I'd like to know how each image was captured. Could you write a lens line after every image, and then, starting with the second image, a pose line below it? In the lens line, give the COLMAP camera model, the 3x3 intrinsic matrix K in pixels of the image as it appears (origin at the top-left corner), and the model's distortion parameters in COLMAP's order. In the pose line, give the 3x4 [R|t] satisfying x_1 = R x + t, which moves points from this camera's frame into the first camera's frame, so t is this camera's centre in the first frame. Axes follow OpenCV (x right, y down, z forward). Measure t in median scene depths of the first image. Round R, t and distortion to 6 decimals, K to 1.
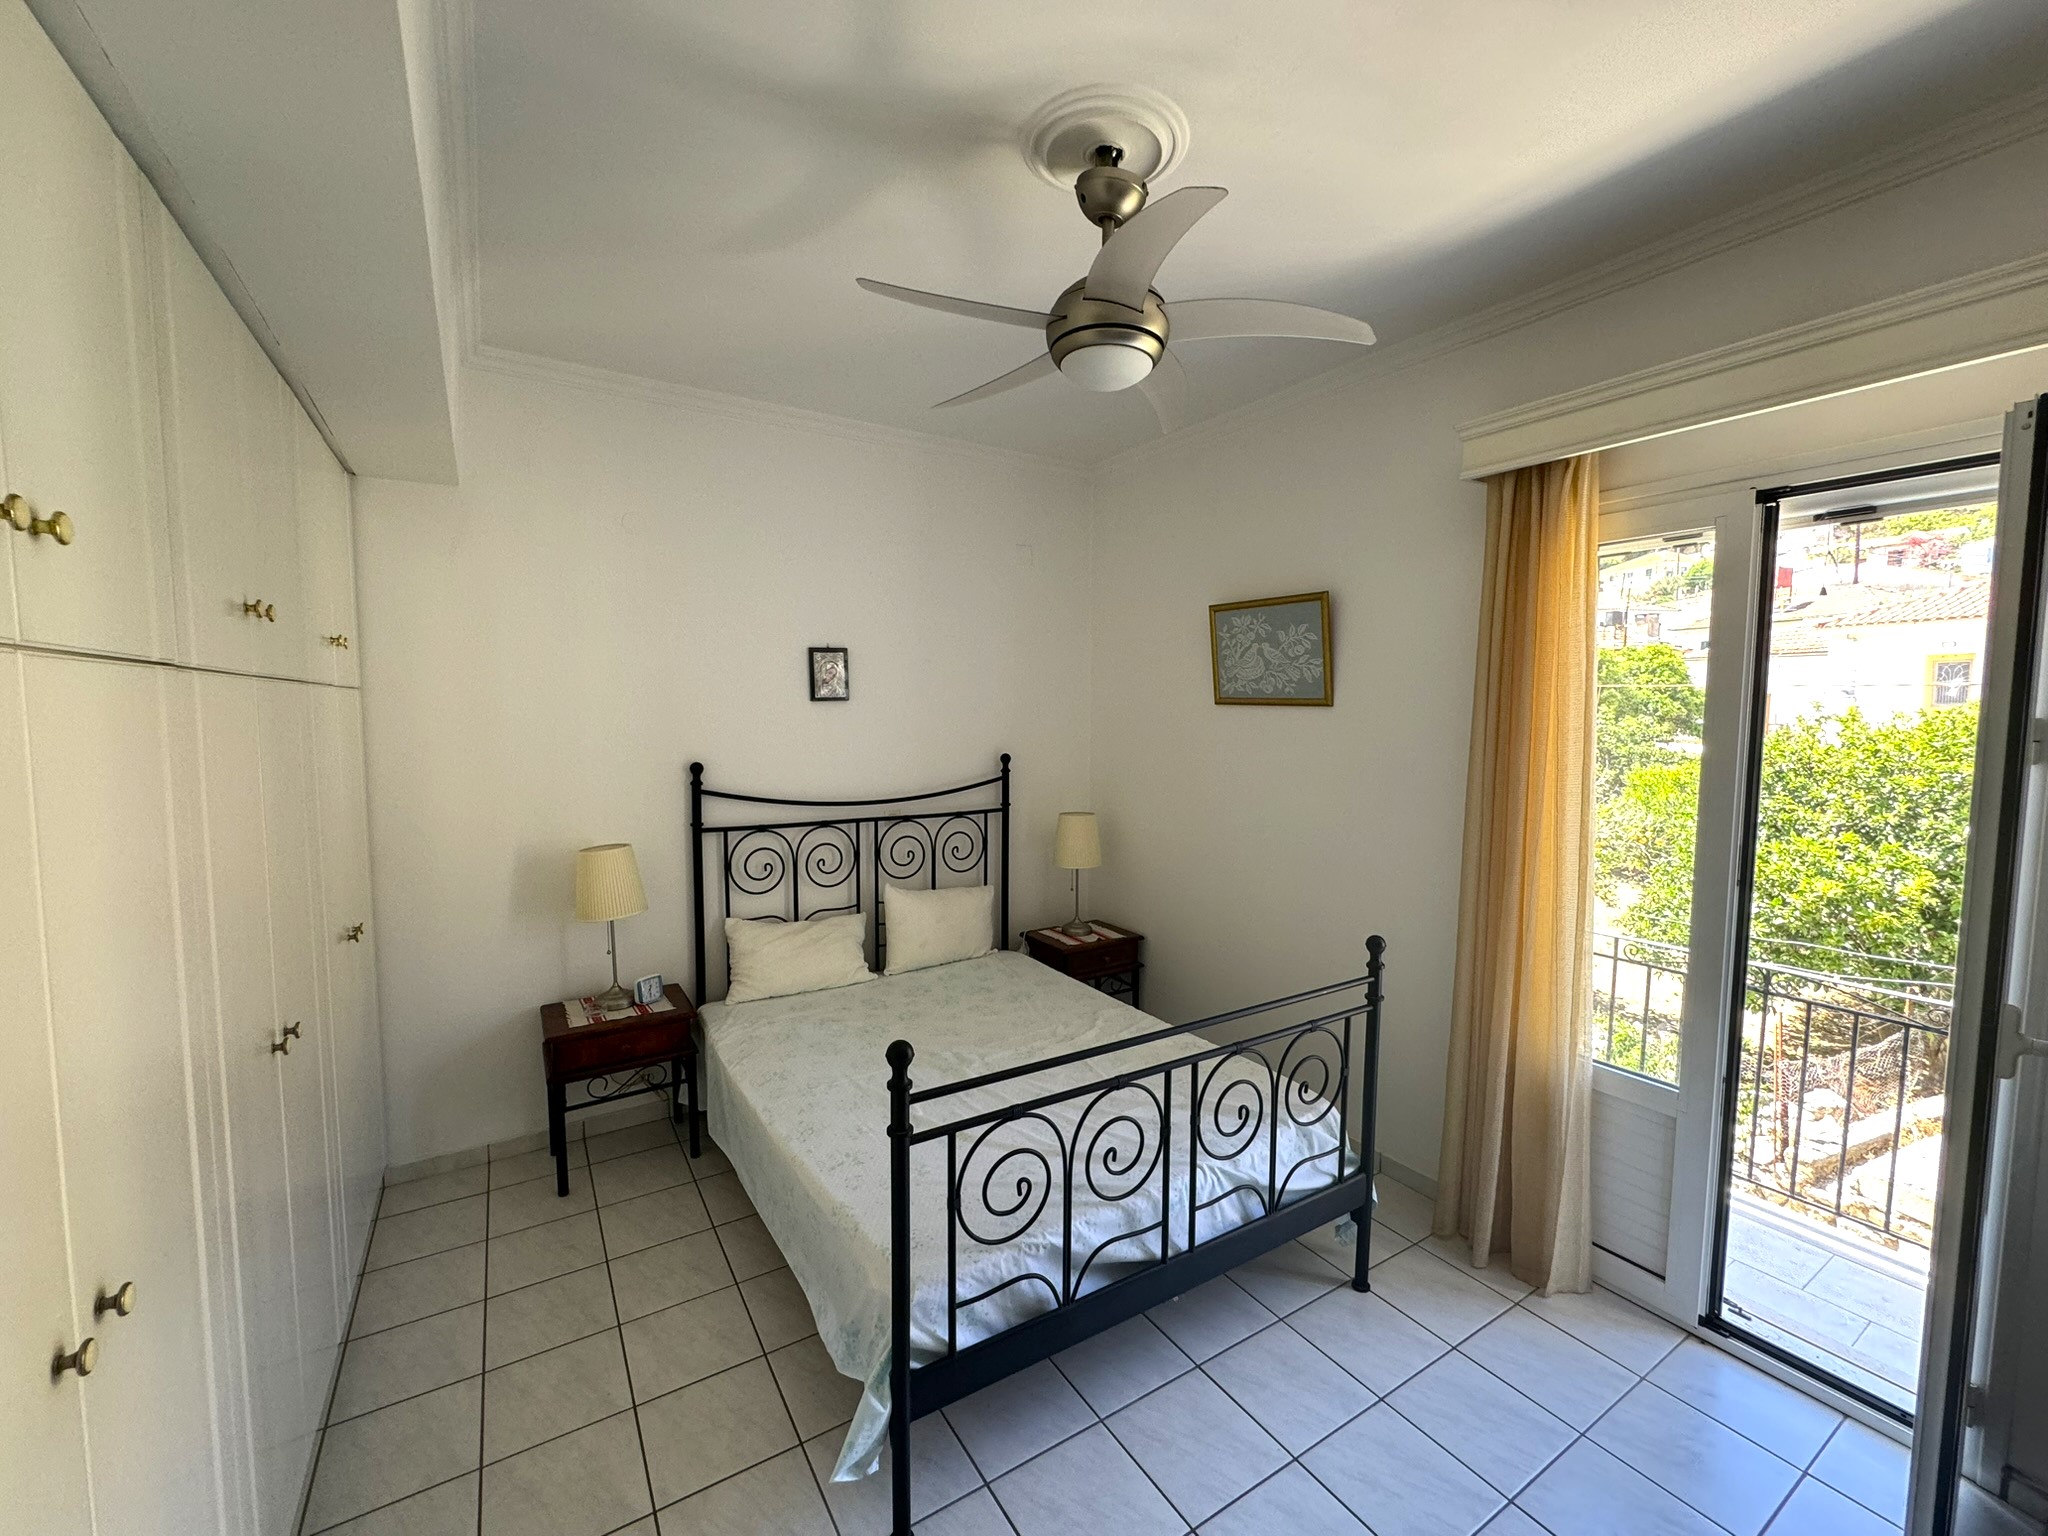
lens RADIAL K [[832.2, 0, 1022.4], [0, 832.2, 772.0], [0, 0, 1]] dist [-0.001586, -0.000050]
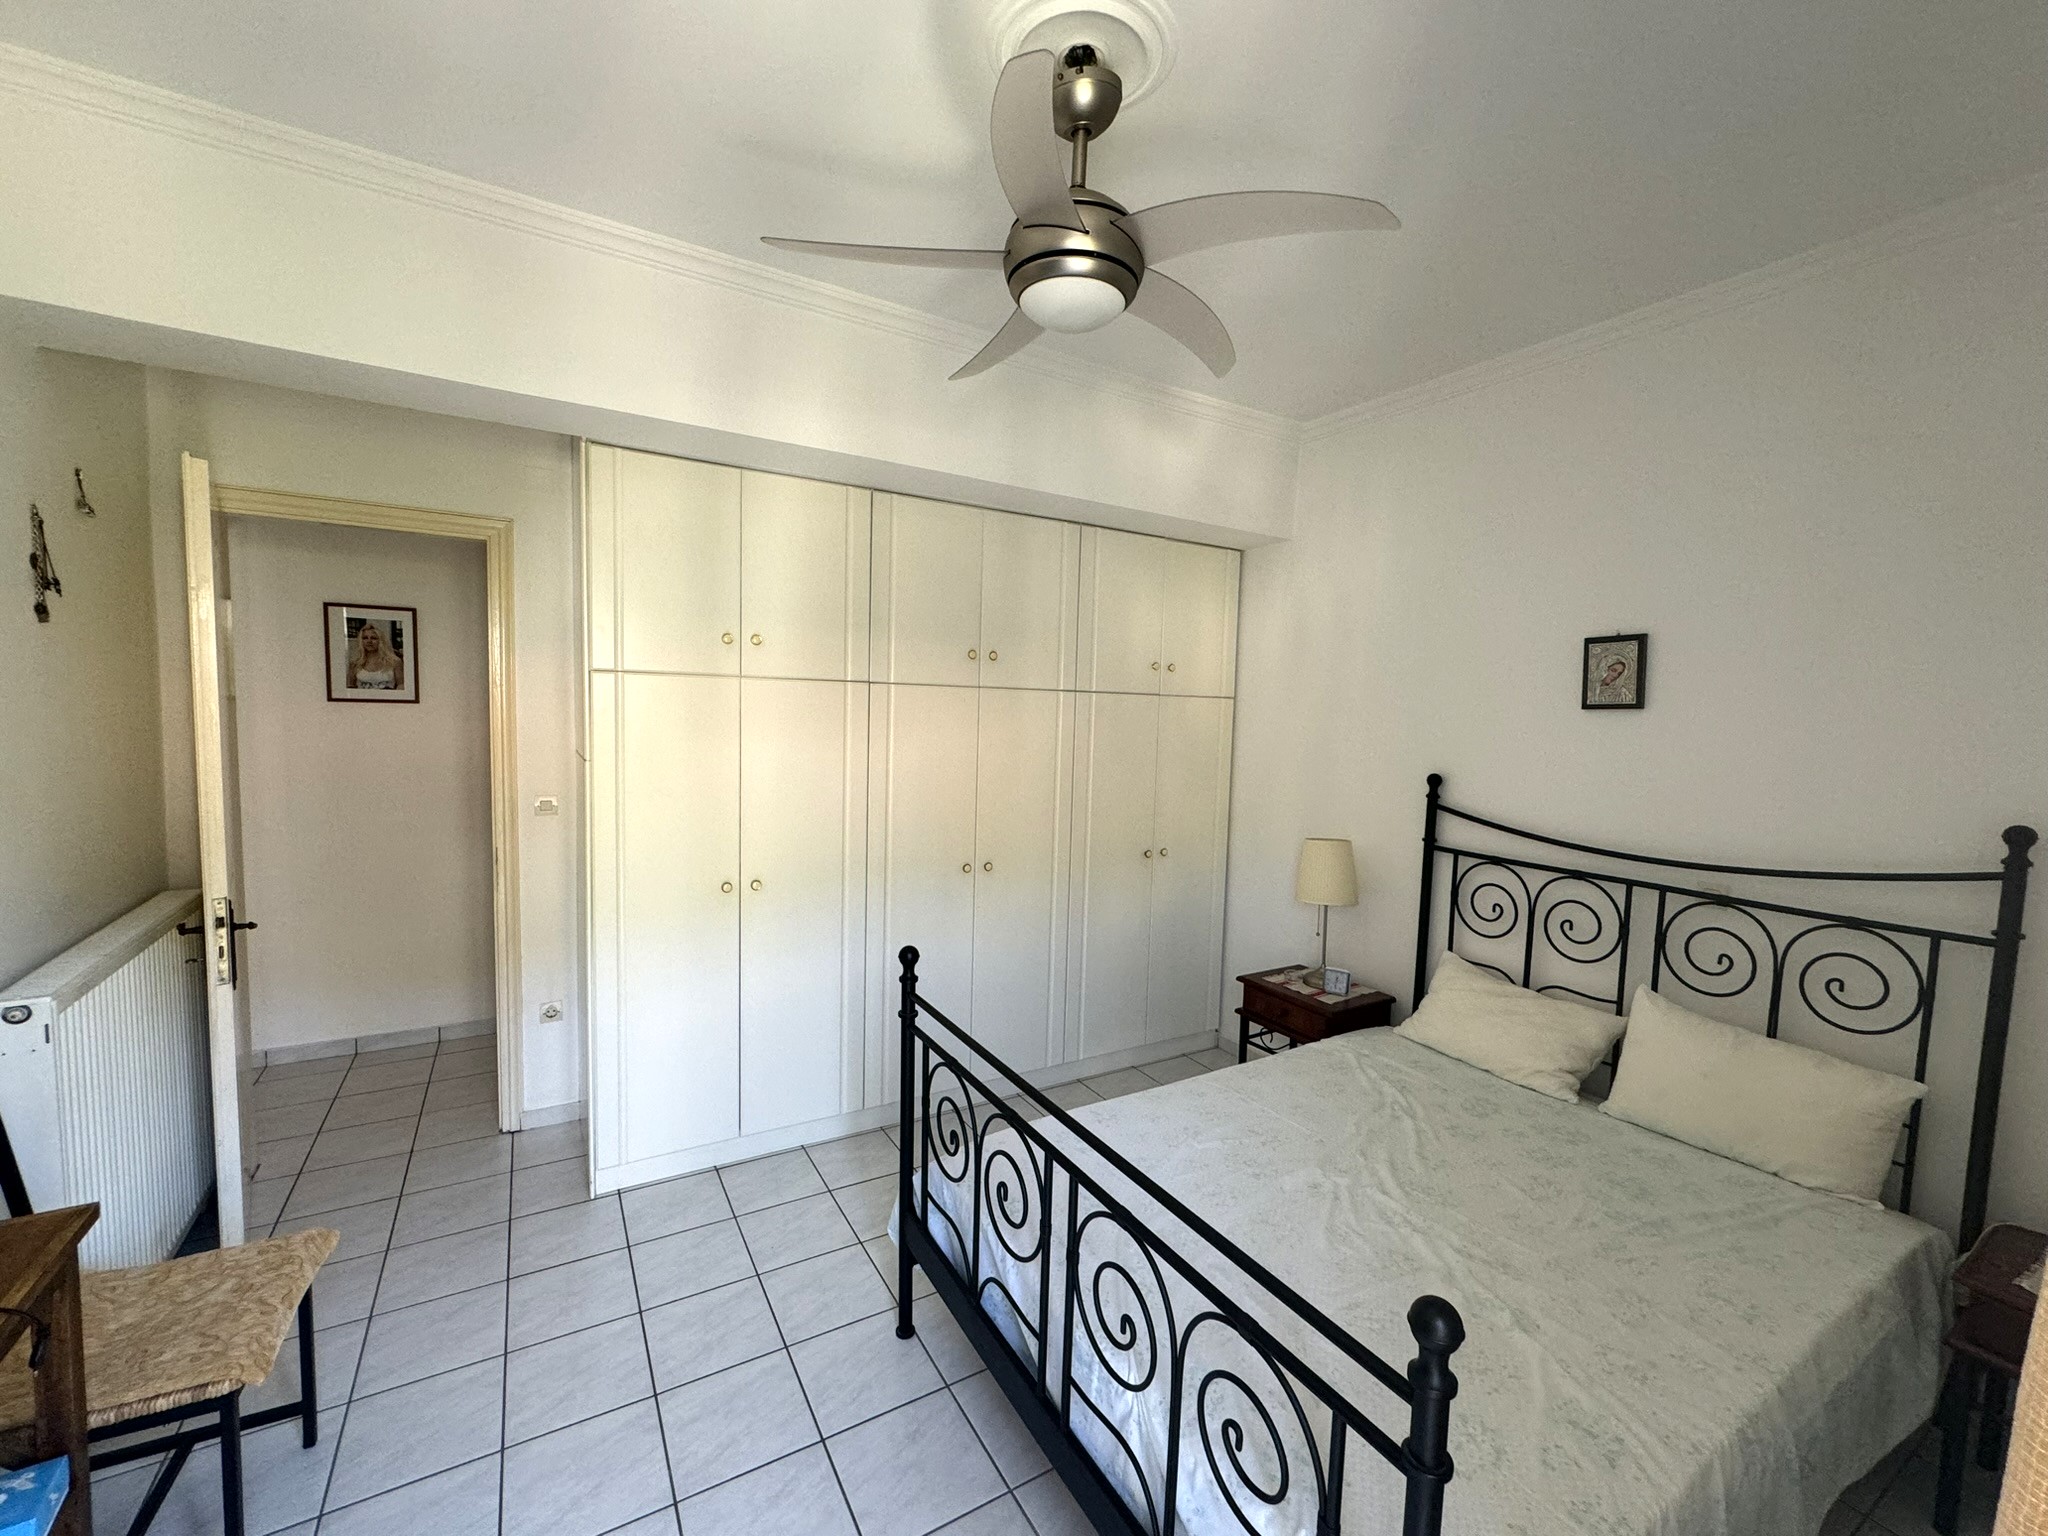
lens RADIAL K [[832.2, 0, 1022.4], [0, 832.2, 772.0], [0, 0, 1]] dist [-0.001586, -0.000050]
pose [[-0.015692, 0.073557, -0.997168, 0.513446], [-0.104041, 0.991757, 0.074795, -0.033147], [0.994449, 0.104920, -0.007910, 0.515001]]
